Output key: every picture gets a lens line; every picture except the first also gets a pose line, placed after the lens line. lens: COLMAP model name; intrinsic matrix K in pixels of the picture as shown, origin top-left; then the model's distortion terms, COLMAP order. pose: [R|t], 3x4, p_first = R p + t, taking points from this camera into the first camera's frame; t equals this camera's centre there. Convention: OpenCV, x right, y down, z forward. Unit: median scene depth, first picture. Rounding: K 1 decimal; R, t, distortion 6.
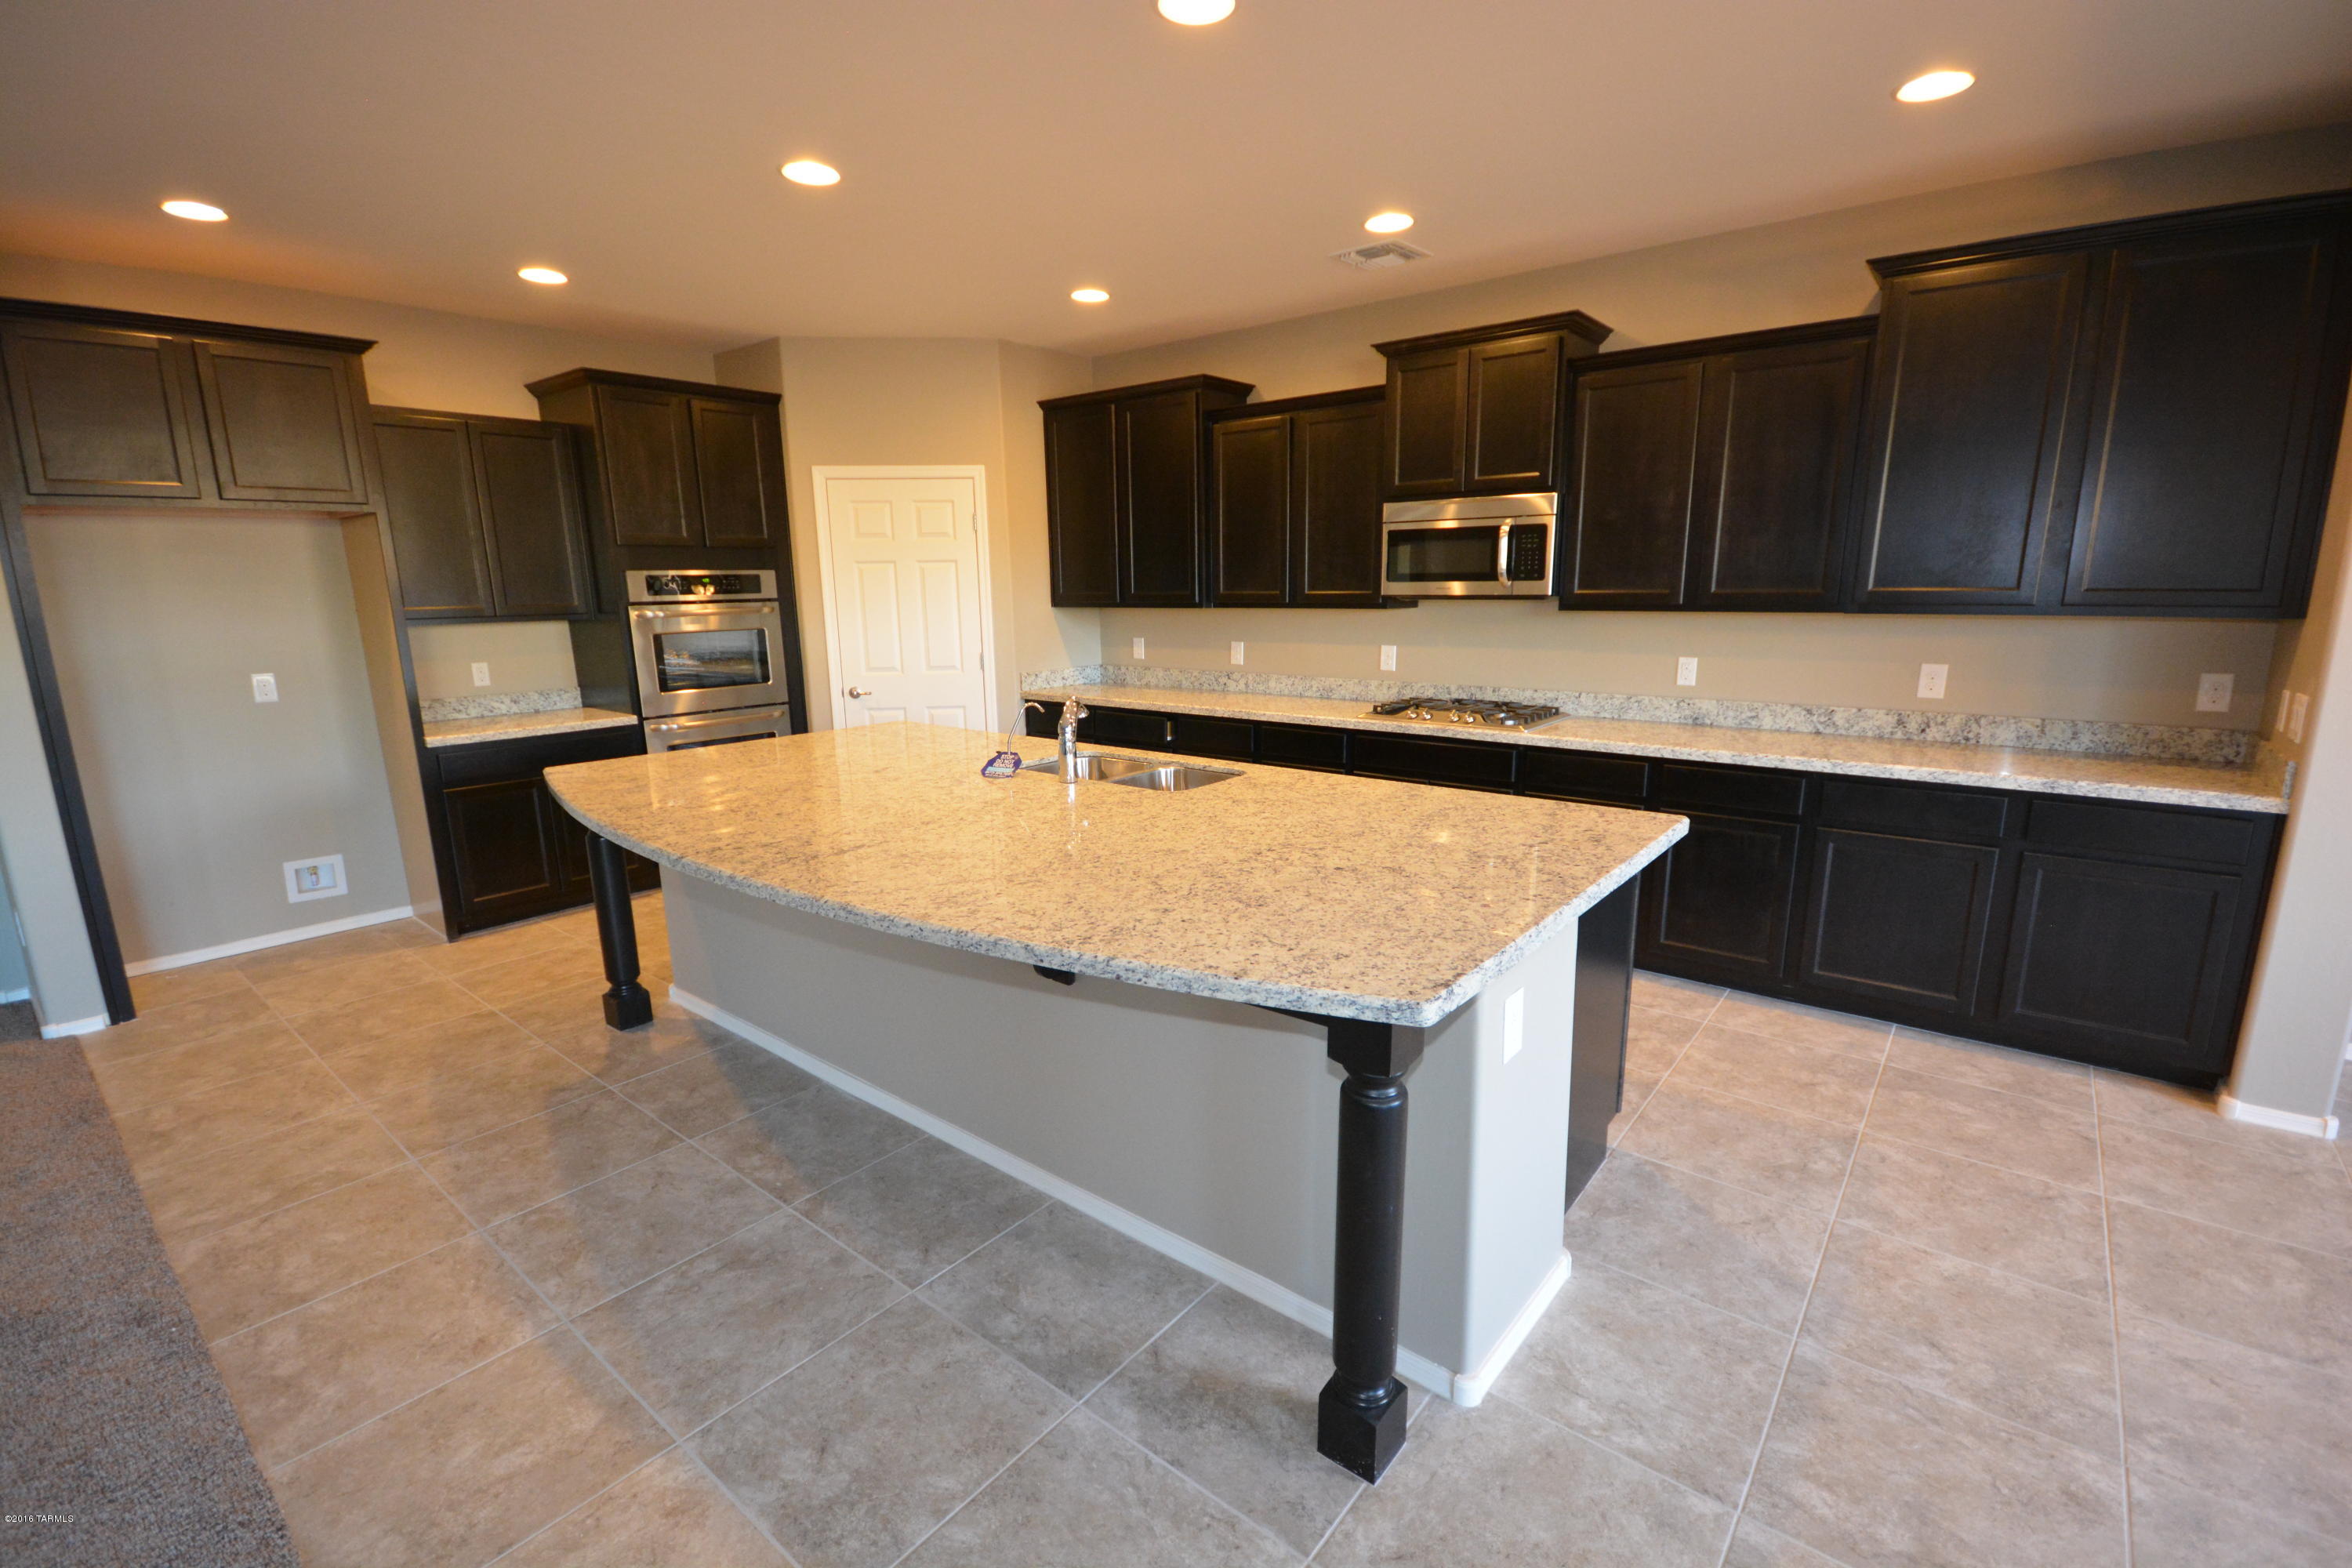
lens RADIAL K [[1017.3, 0, 1204.1], [0, 1017.3, 807.4], [0, 0, 1]] dist [0.003685, -0.011905]
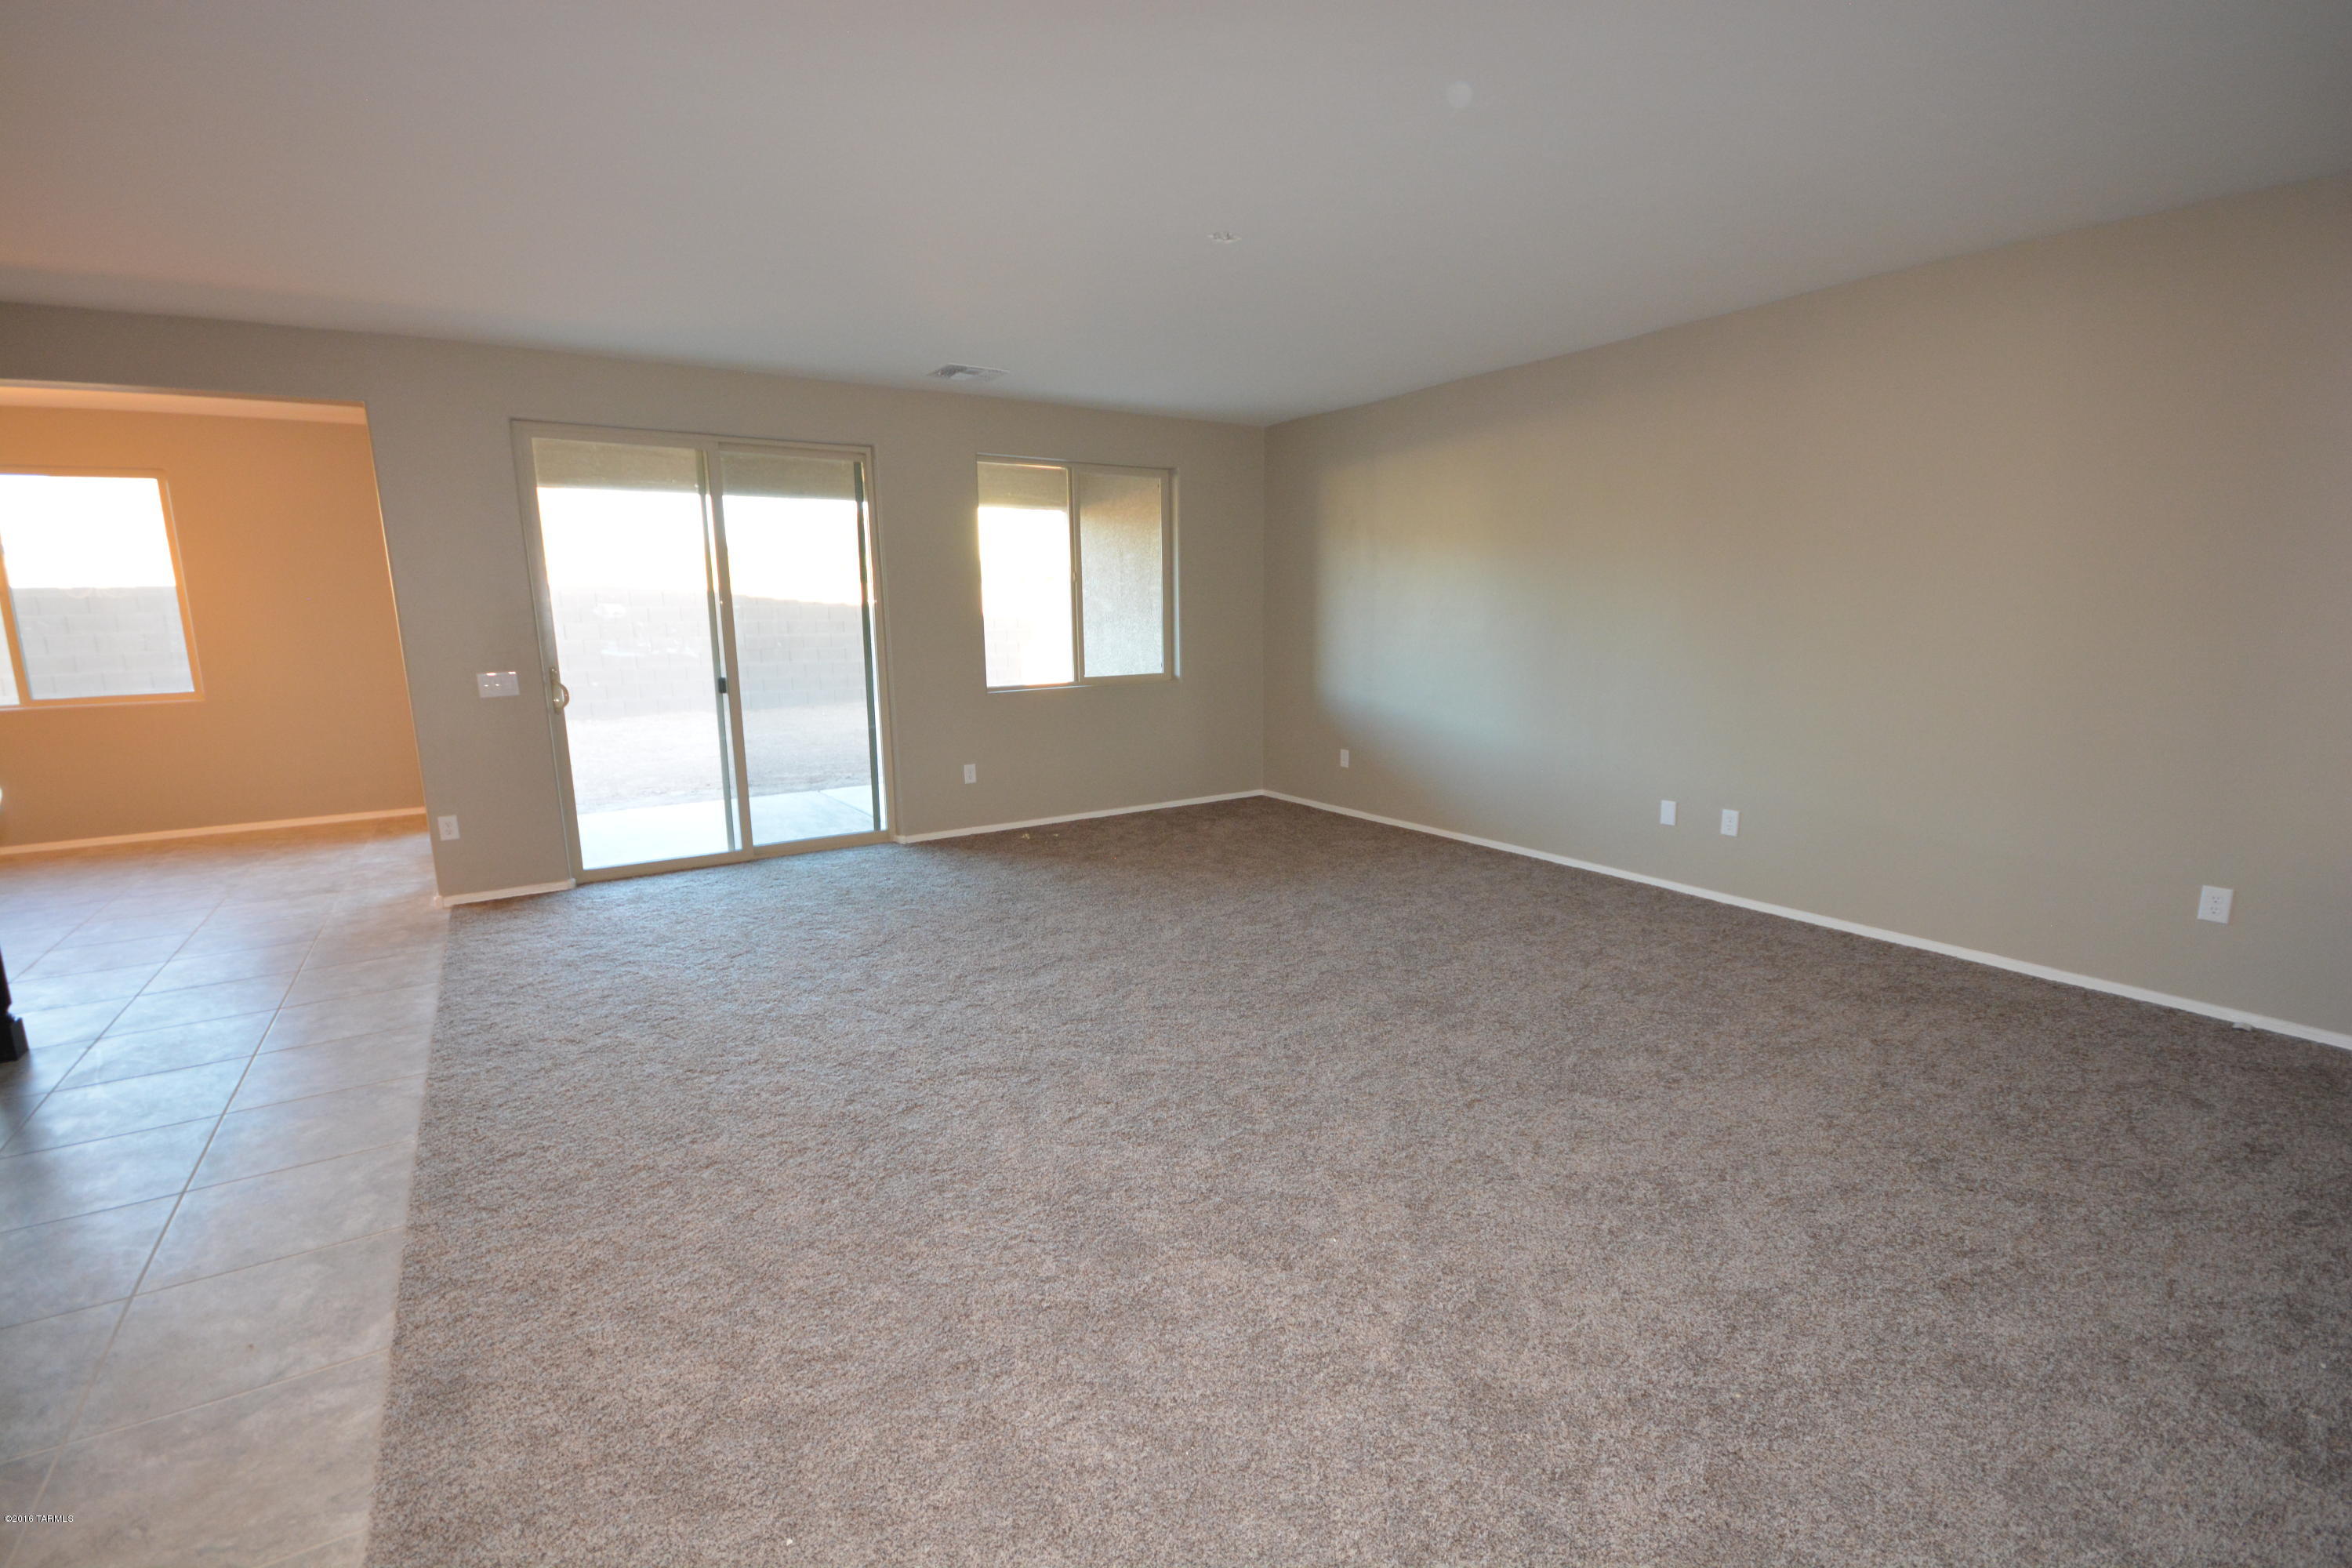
lens RADIAL K [[1021.7, 0, 1185.5], [0, 1021.7, 795.7], [0, 0, 1]] dist [0.013865, -0.017000]
pose [[-0.949818, -0.035317, 0.310803, -1.534380], [0.089910, 0.920853, 0.379403, -0.206615], [-0.299603, 0.388308, -0.871467, 1.090577]]
